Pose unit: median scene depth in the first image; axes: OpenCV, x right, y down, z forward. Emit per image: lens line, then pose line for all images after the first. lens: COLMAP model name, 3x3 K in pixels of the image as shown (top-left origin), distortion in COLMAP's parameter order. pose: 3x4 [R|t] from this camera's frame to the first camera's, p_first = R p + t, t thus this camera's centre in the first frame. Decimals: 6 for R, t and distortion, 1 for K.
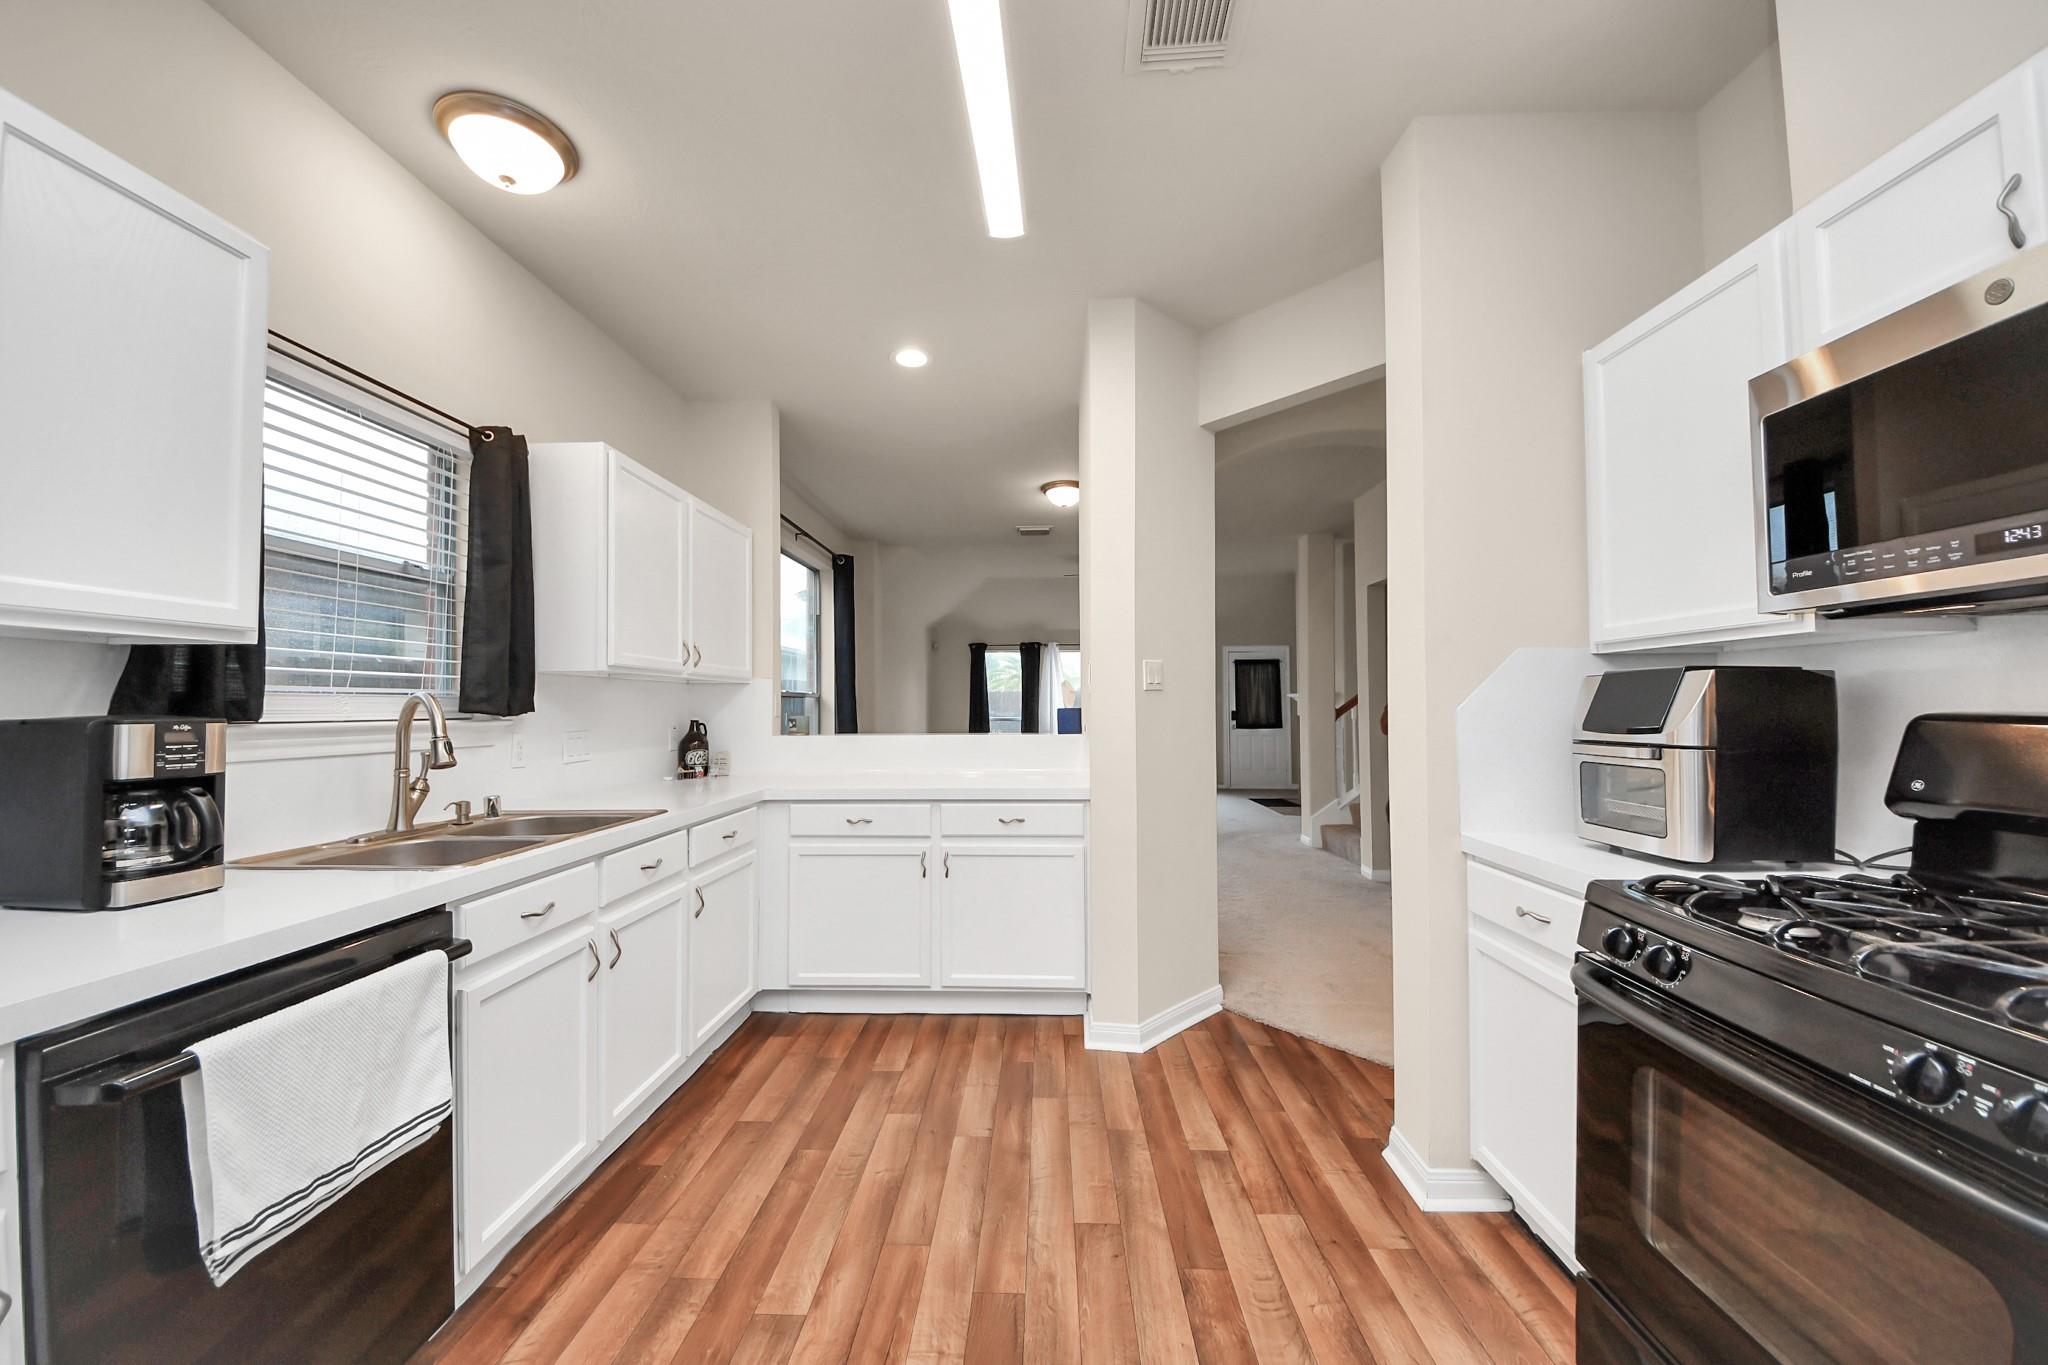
lens RADIAL K [[774.3, 0, 1005.5], [0, 774.3, 684.4], [0, 0, 1]] dist [0.060363, -0.036335]
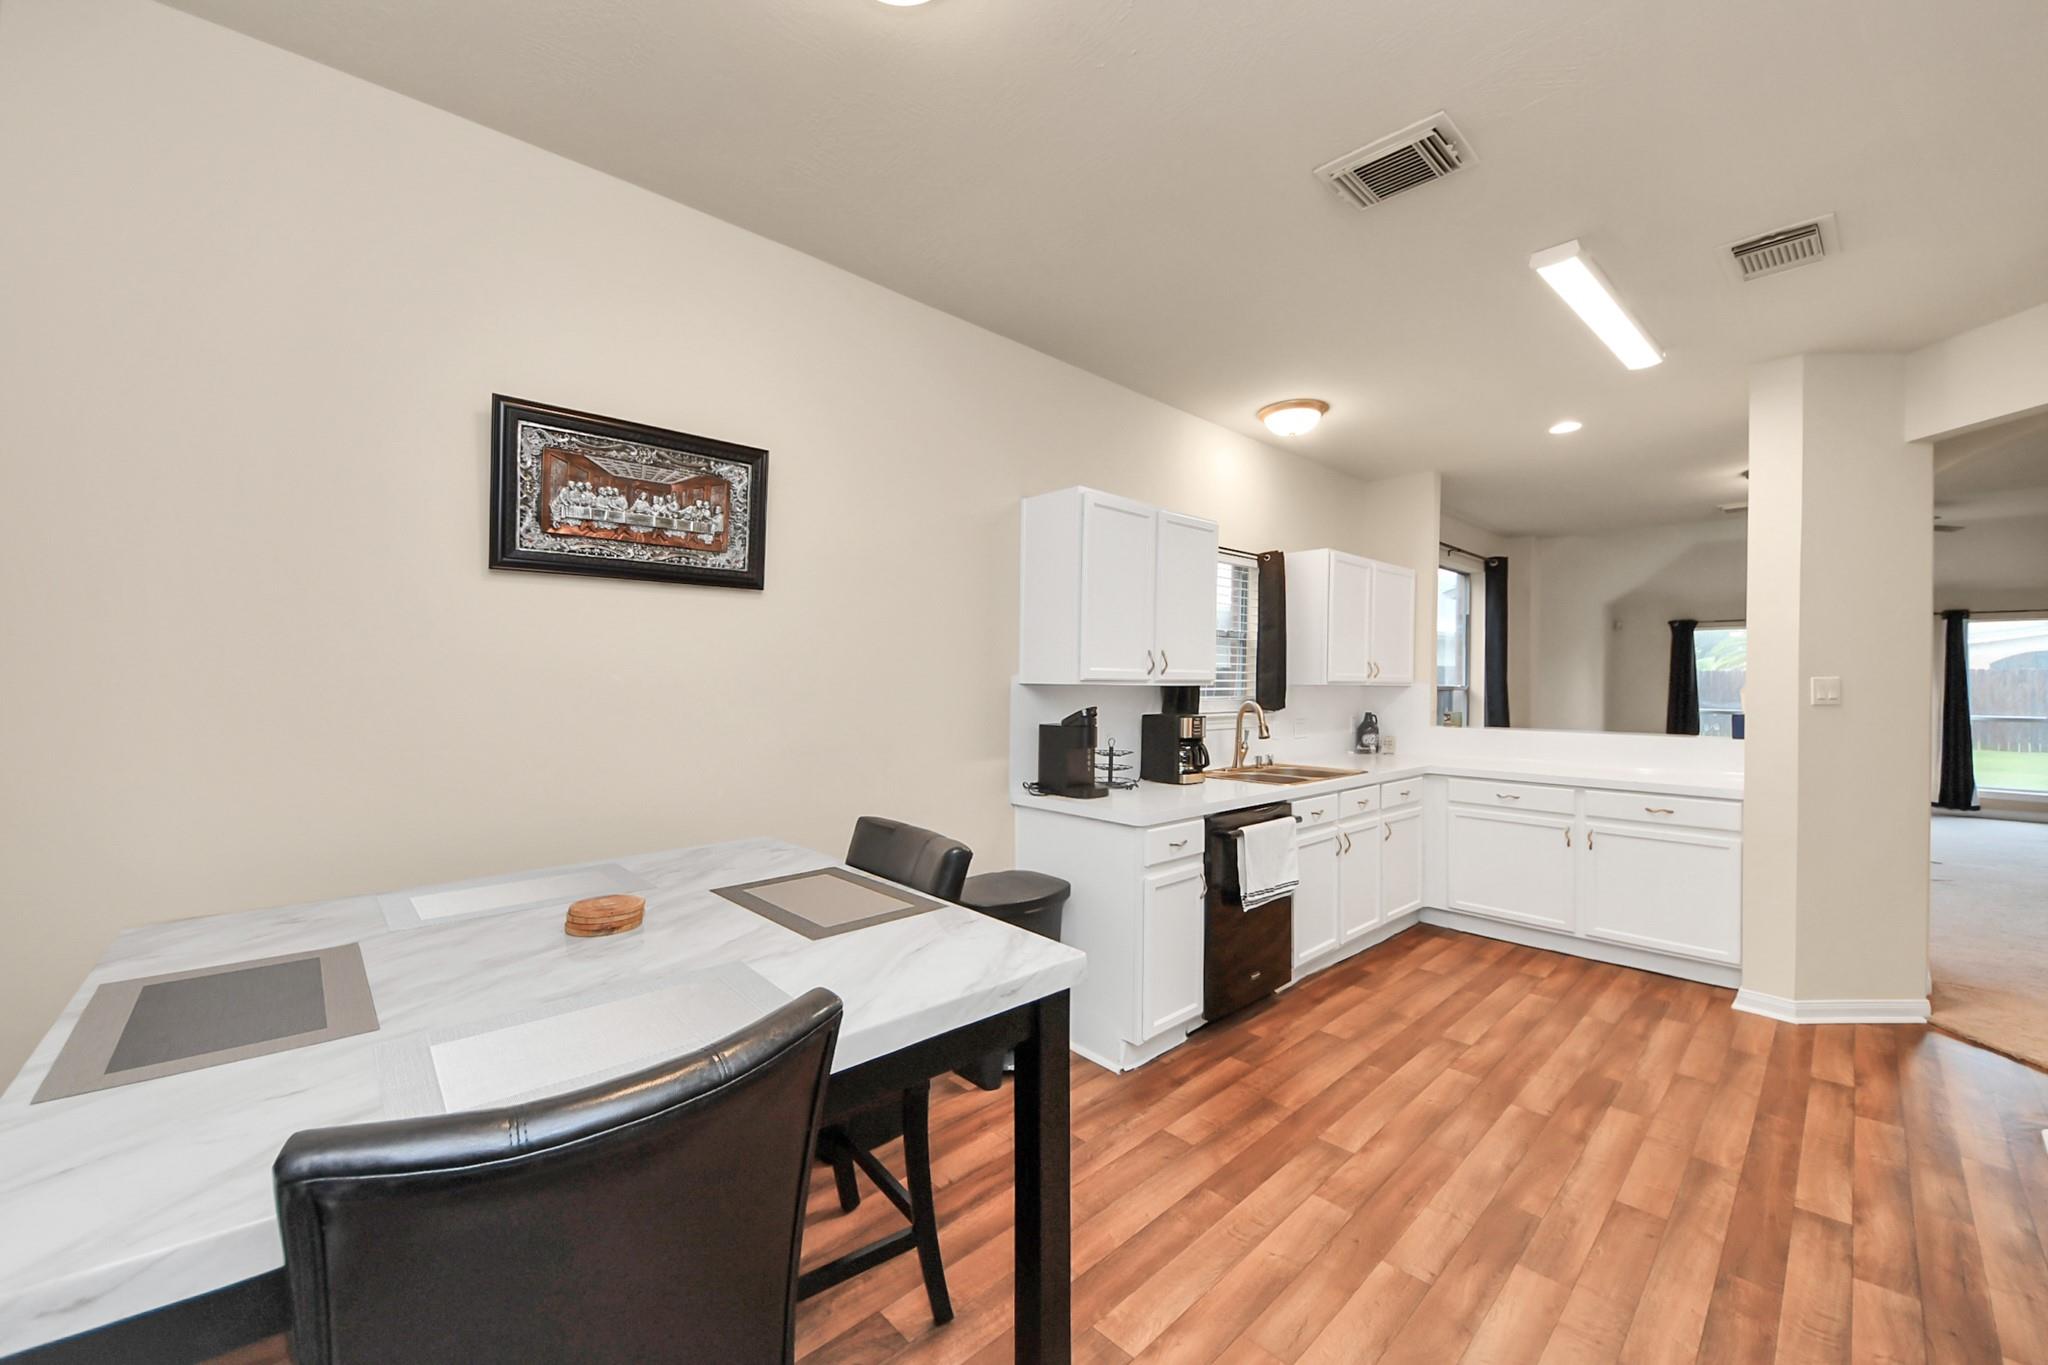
lens RADIAL K [[774.3, 0, 1005.5], [0, 774.3, 684.4], [0, 0, 1]] dist [0.060363, -0.036335]
pose [[0.723823, 0.012779, -0.689867, 0.141425], [0.007668, 0.999618, 0.026562, -0.067976], [0.689943, -0.024516, 0.723449, -0.670742]]
